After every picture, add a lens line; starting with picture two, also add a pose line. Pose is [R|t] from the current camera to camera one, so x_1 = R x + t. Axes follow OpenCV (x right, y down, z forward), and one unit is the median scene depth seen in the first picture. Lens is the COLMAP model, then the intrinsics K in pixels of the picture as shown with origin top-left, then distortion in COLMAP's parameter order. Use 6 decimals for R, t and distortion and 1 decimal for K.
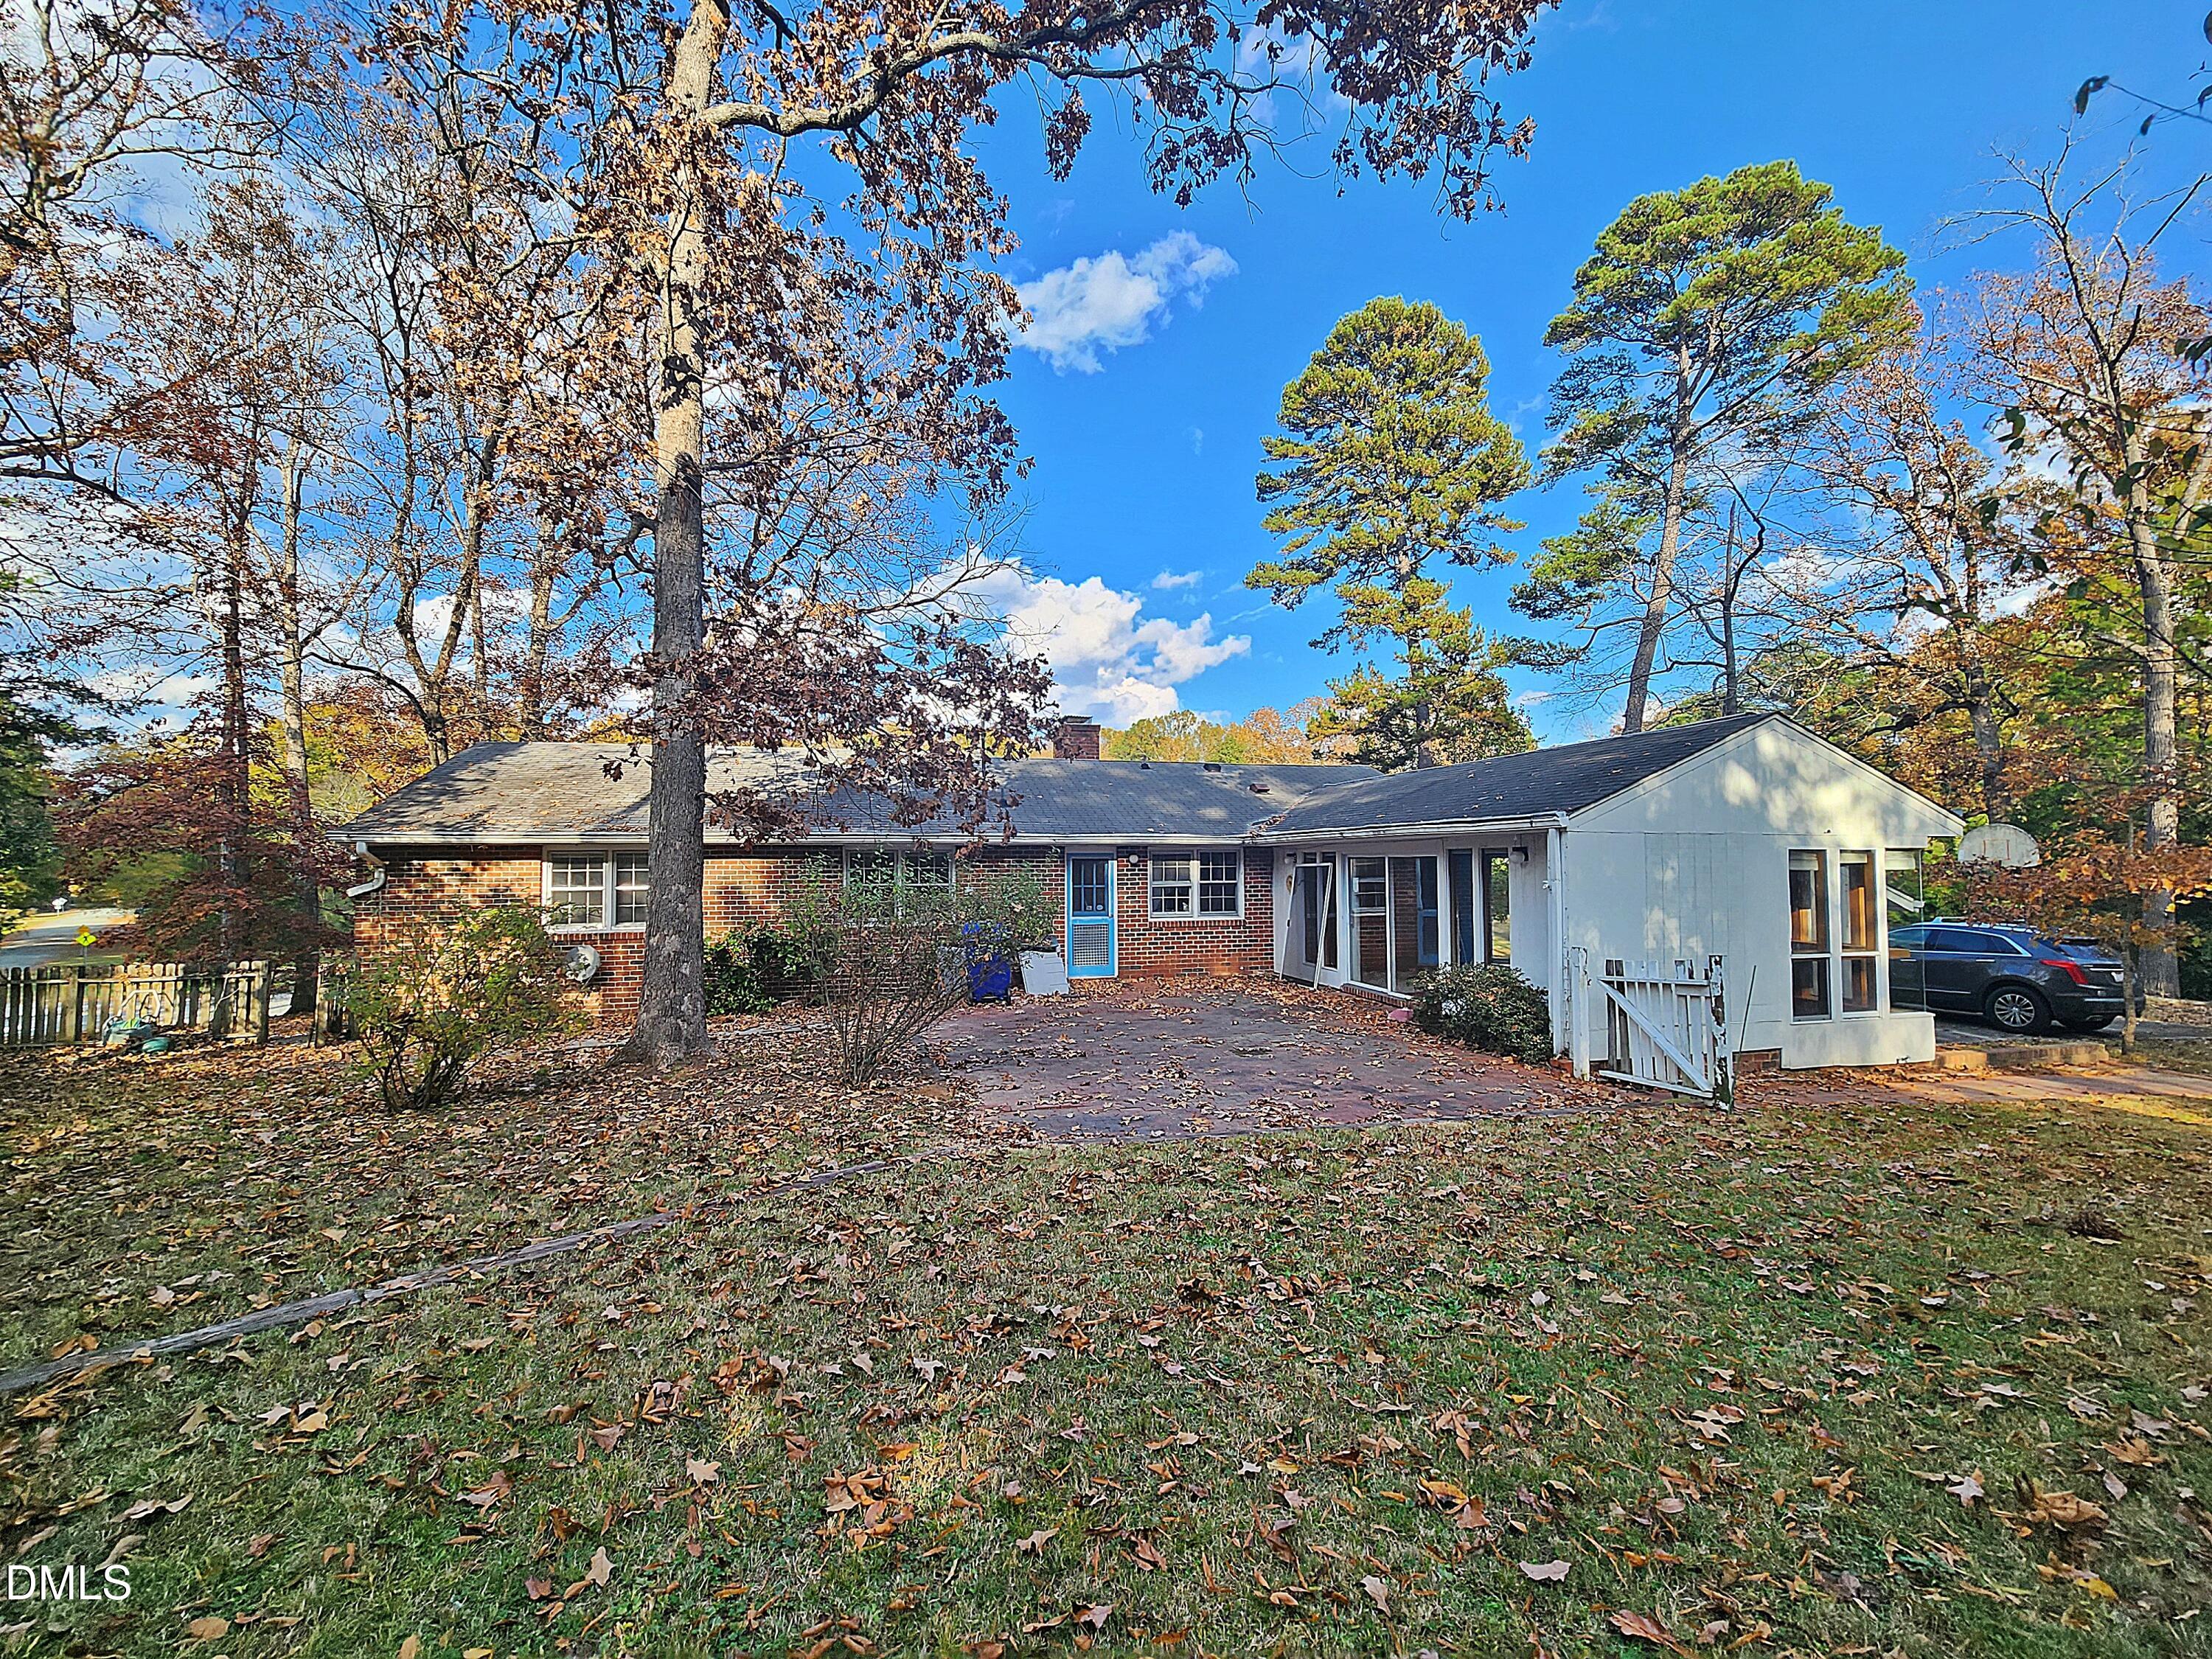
lens RADIAL K [[901.8, 0, 1090.1], [0, 901.8, 830.3], [0, 0, 1]] dist [0.000346, -0.000063]
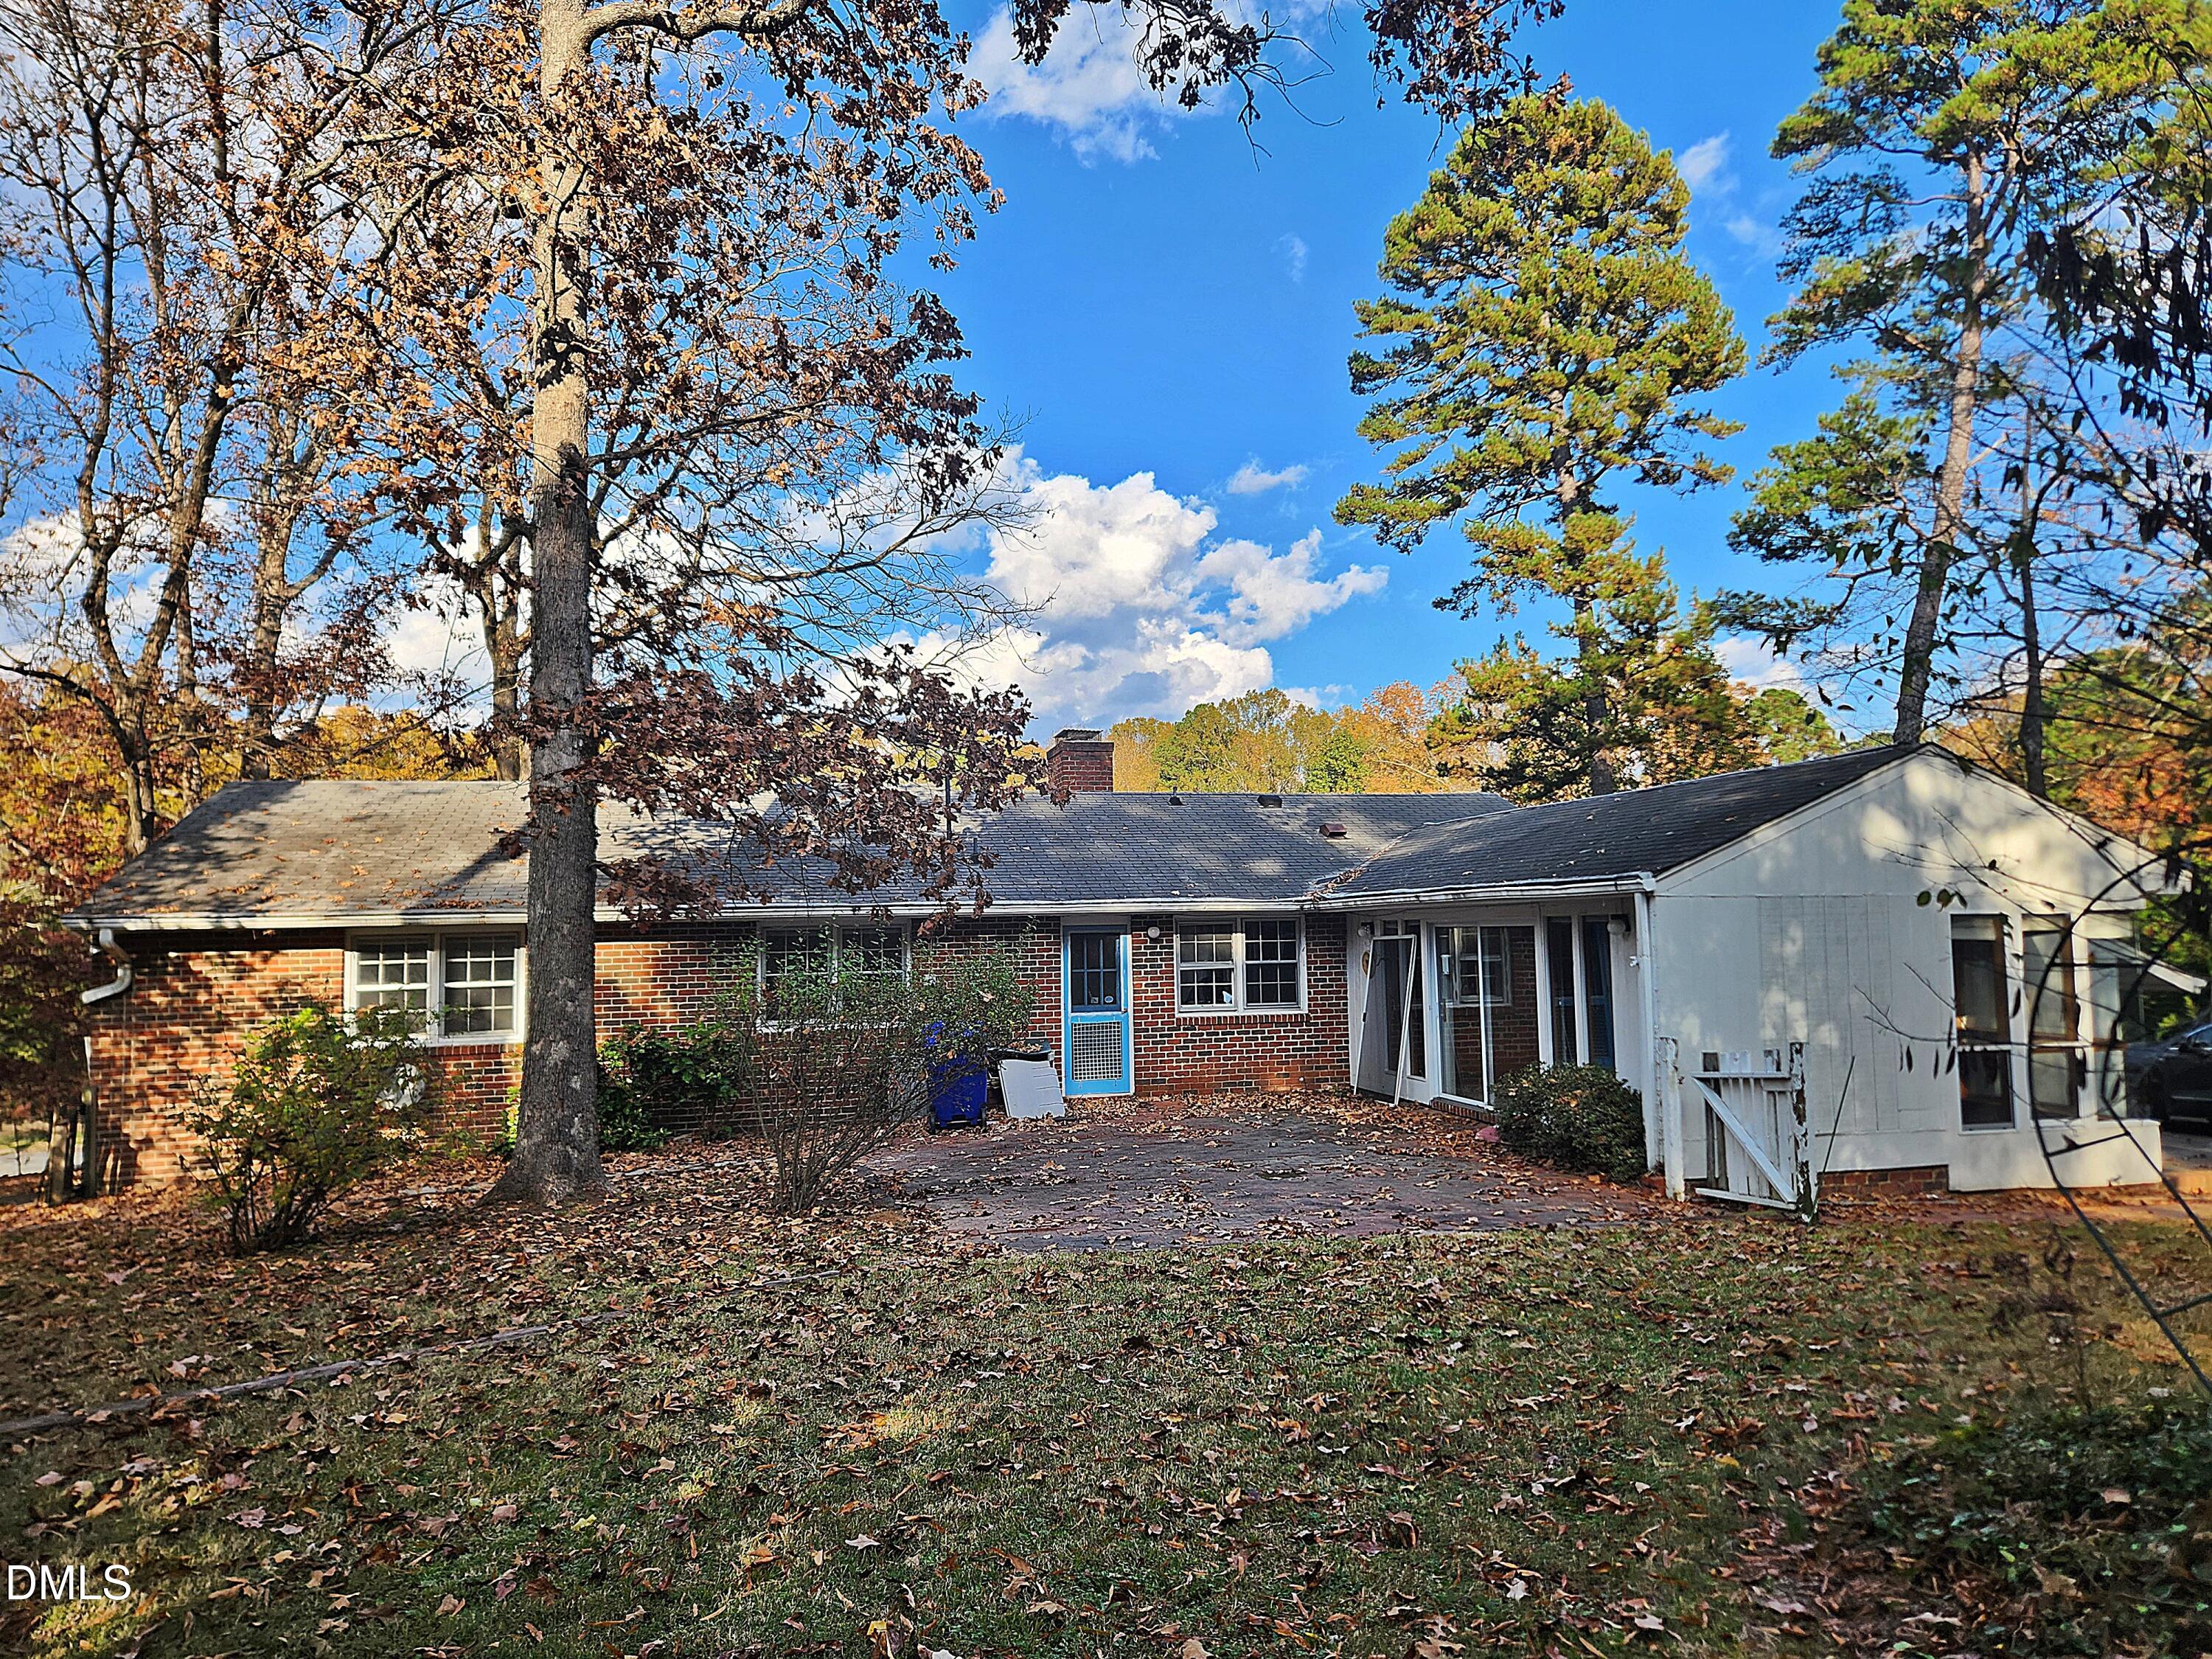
lens RADIAL K [[1487.1, 0, 1133.0], [0, 1487.1, 827.2], [0, 0, 1]] dist [0.104461, -0.115756]
pose [[0.999885, -0.014939, 0.002493, 0.029680], [0.015016, 0.999303, -0.034168, -0.012696], [-0.001981, 0.034202, 0.999413, -0.214576]]
